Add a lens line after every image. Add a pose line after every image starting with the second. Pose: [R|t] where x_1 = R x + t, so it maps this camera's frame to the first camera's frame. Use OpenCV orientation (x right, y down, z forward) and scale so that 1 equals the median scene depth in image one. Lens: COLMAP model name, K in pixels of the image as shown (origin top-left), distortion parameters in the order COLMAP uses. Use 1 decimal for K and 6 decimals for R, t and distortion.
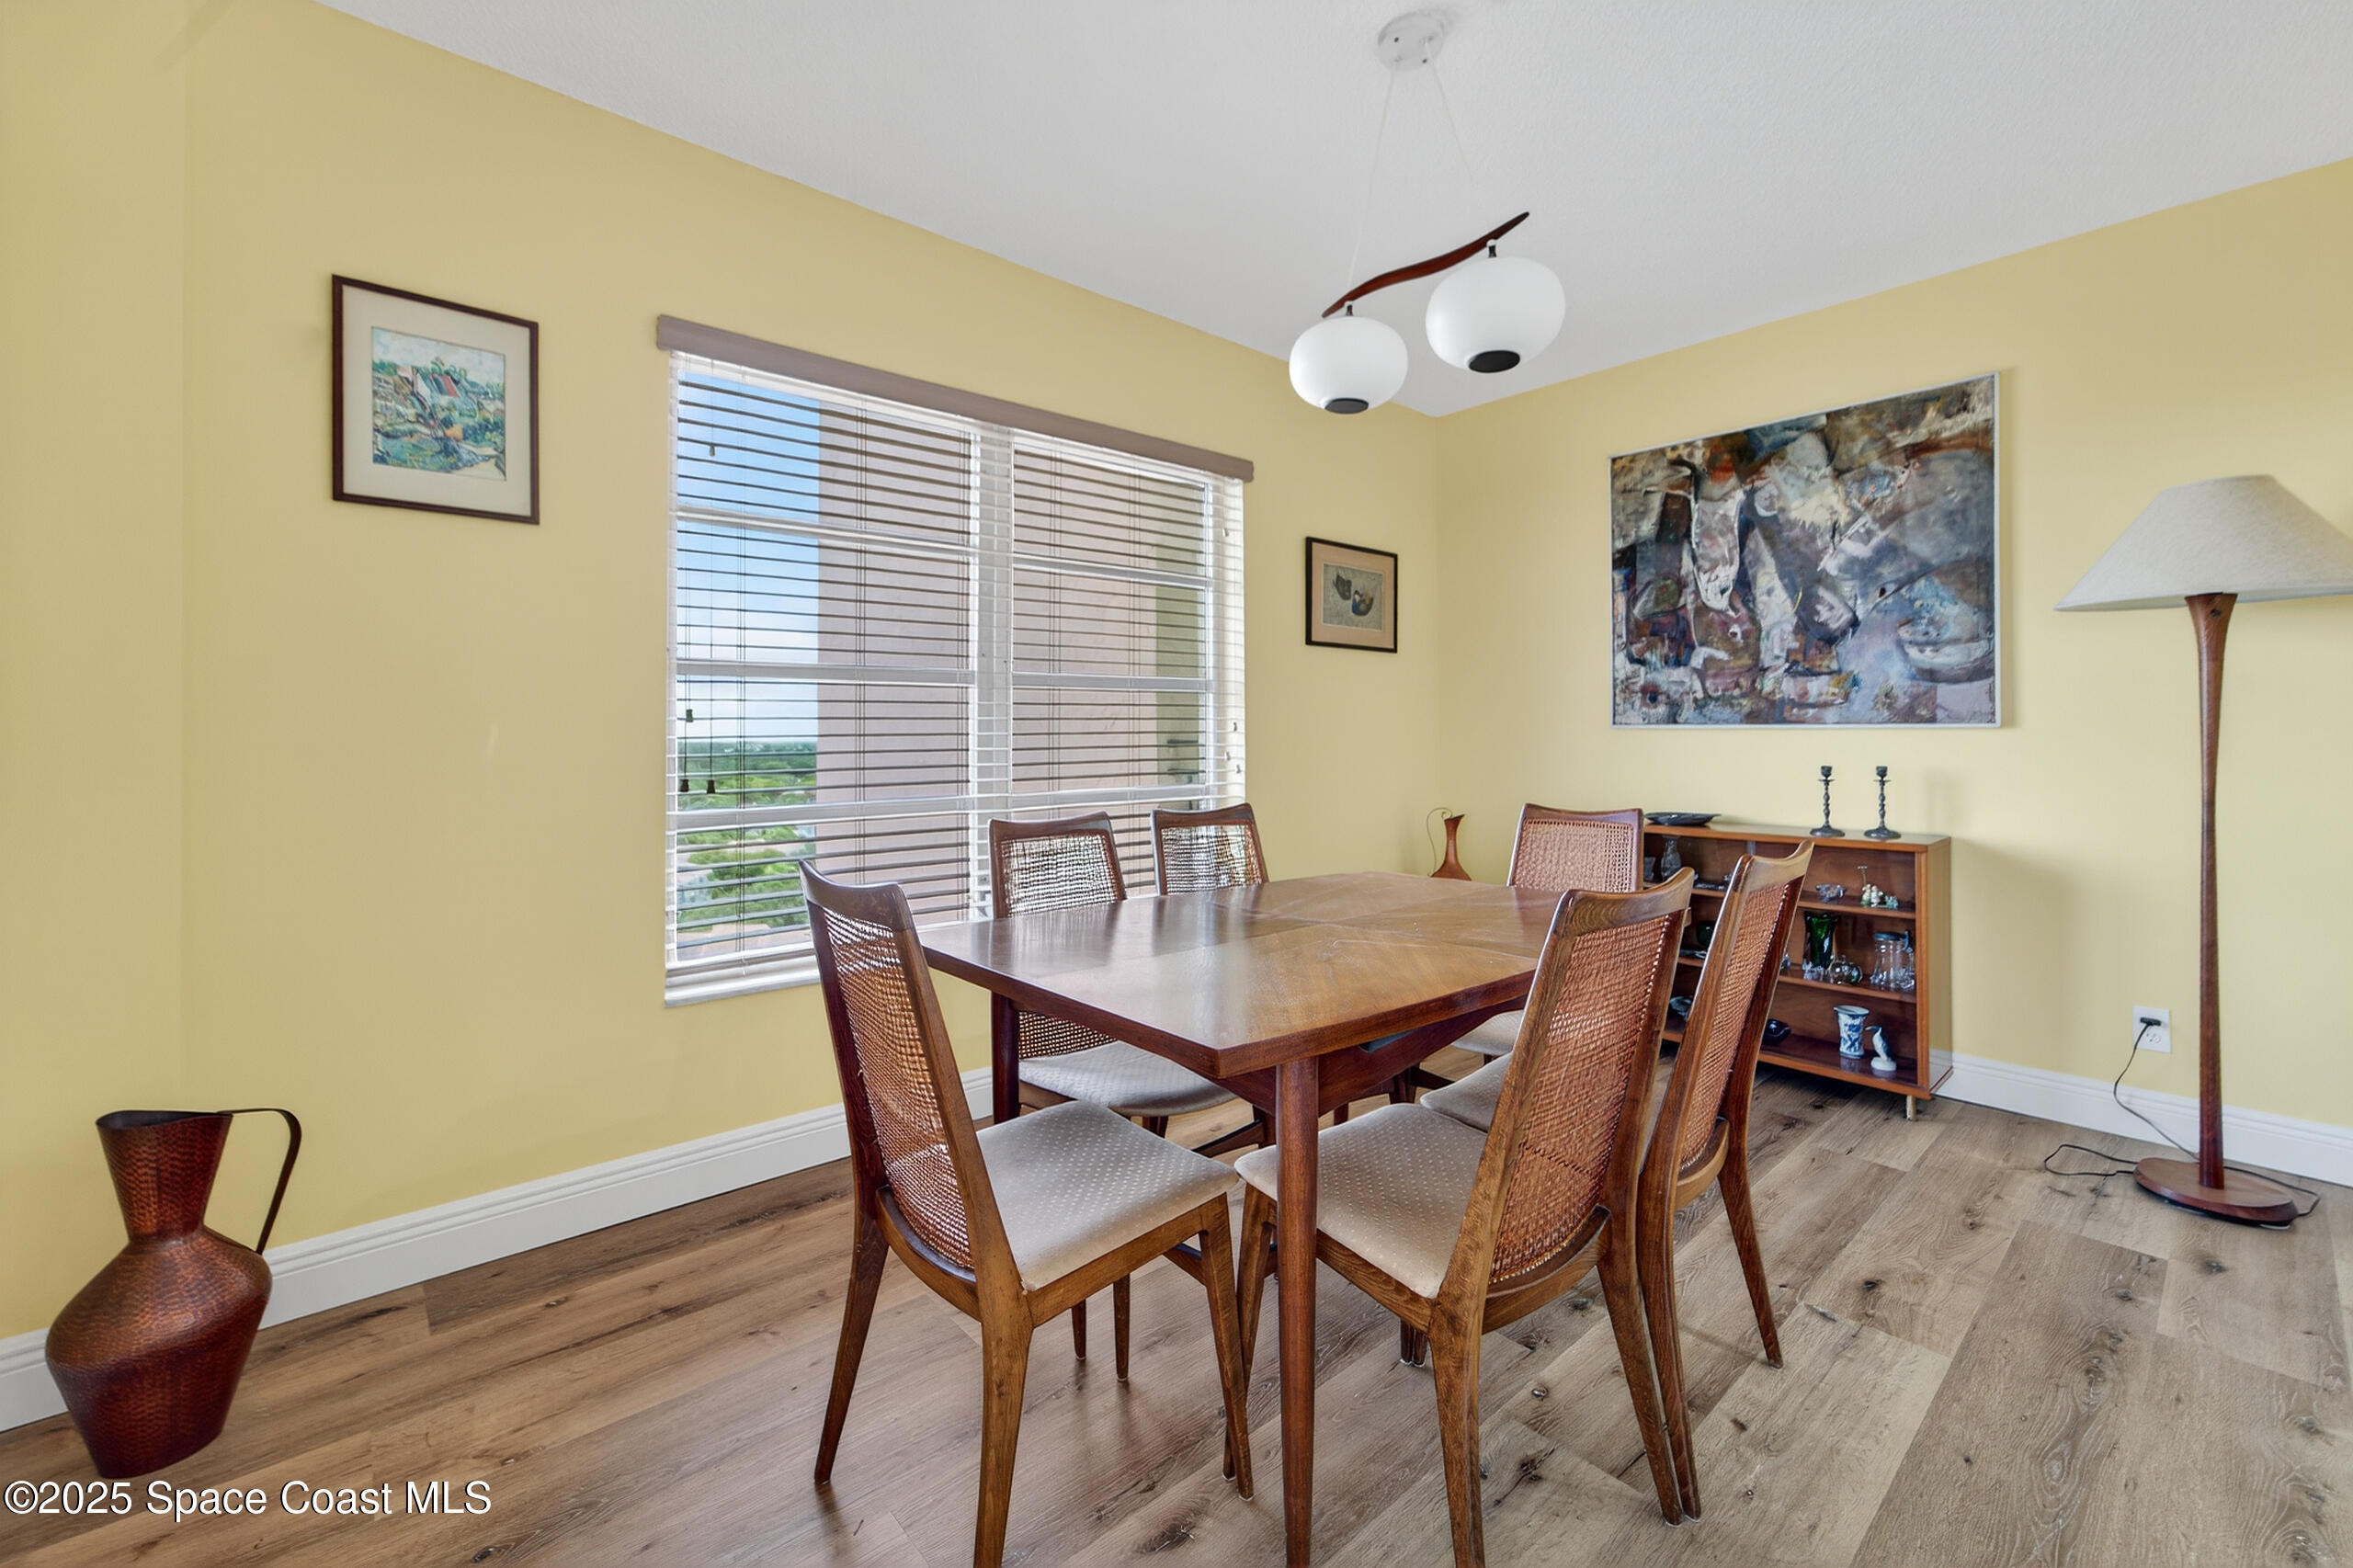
lens RADIAL K [[985.4, 0, 1181.8], [0, 985.4, 748.6], [0, 0, 1]] dist [0.001406, 0.000934]
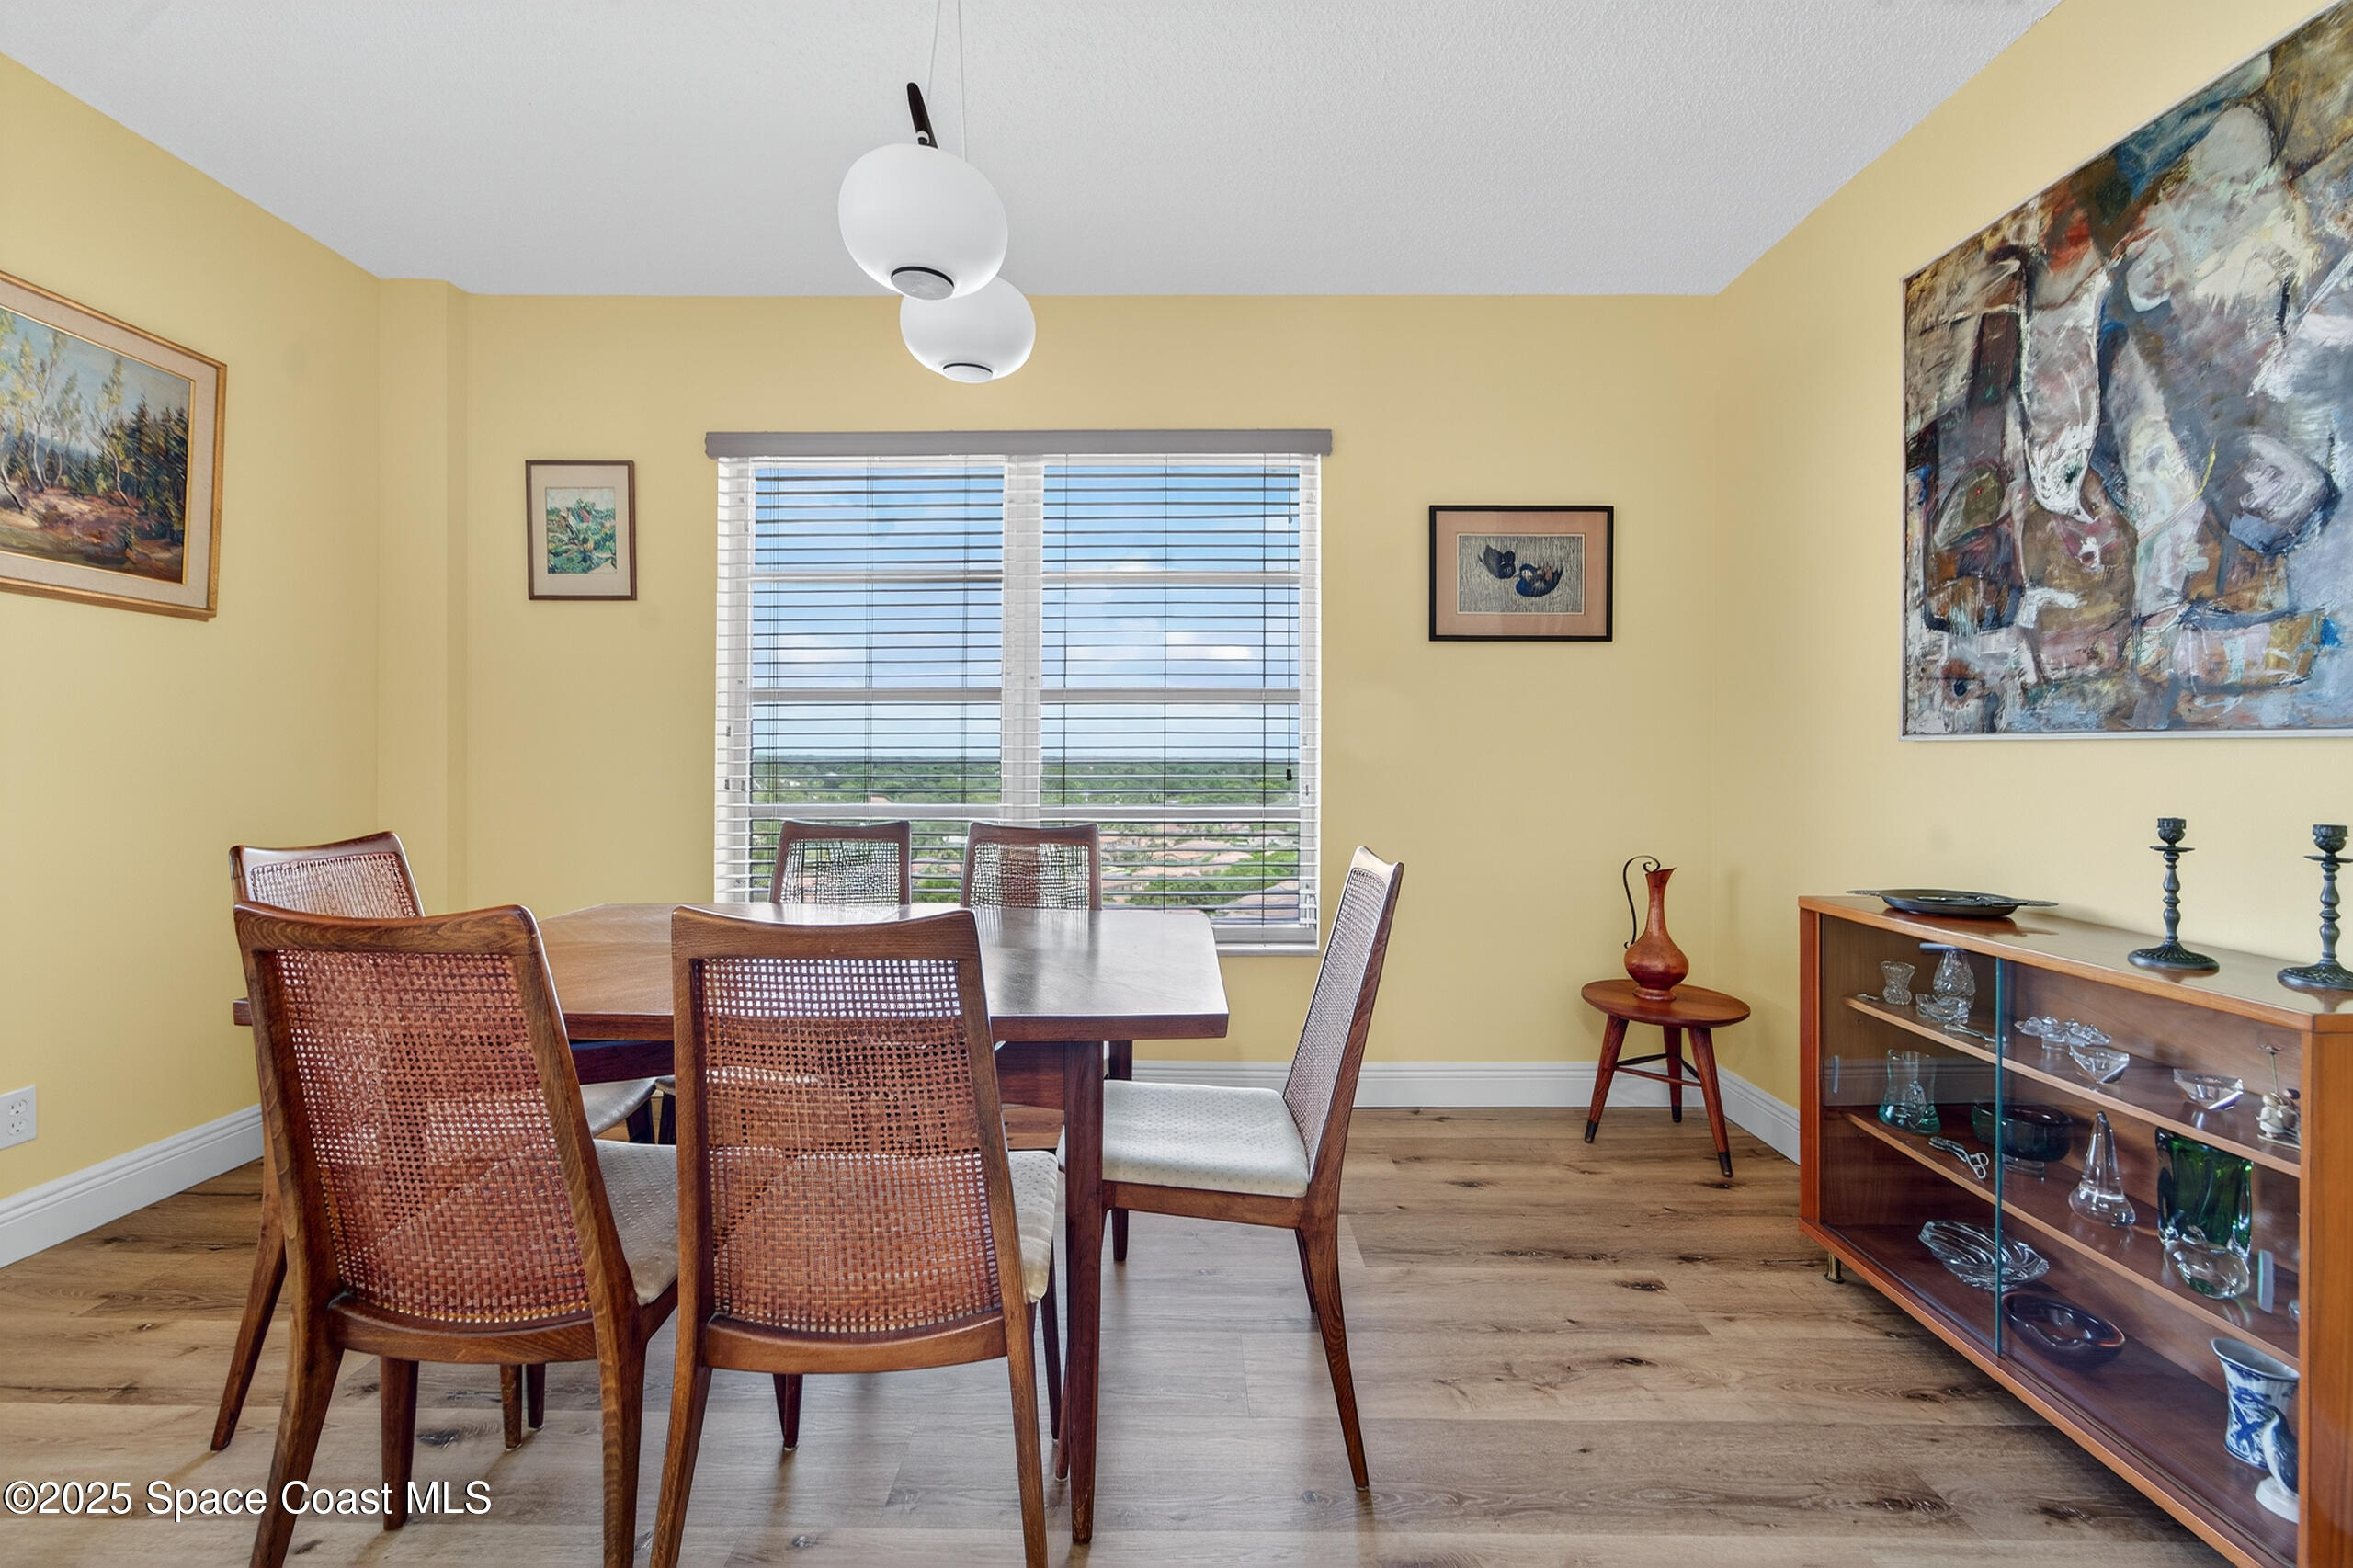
lens RADIAL K [[945.9, 0, 1166.5], [0, 945.9, 788.3], [0, 0, 1]] dist [0.019304, -0.009625]
pose [[0.738028, 0.029164, -0.674139, 0.556435], [-0.016877, 0.999551, 0.024766, 0.000757], [0.674559, -0.006901, 0.738189, 0.311888]]
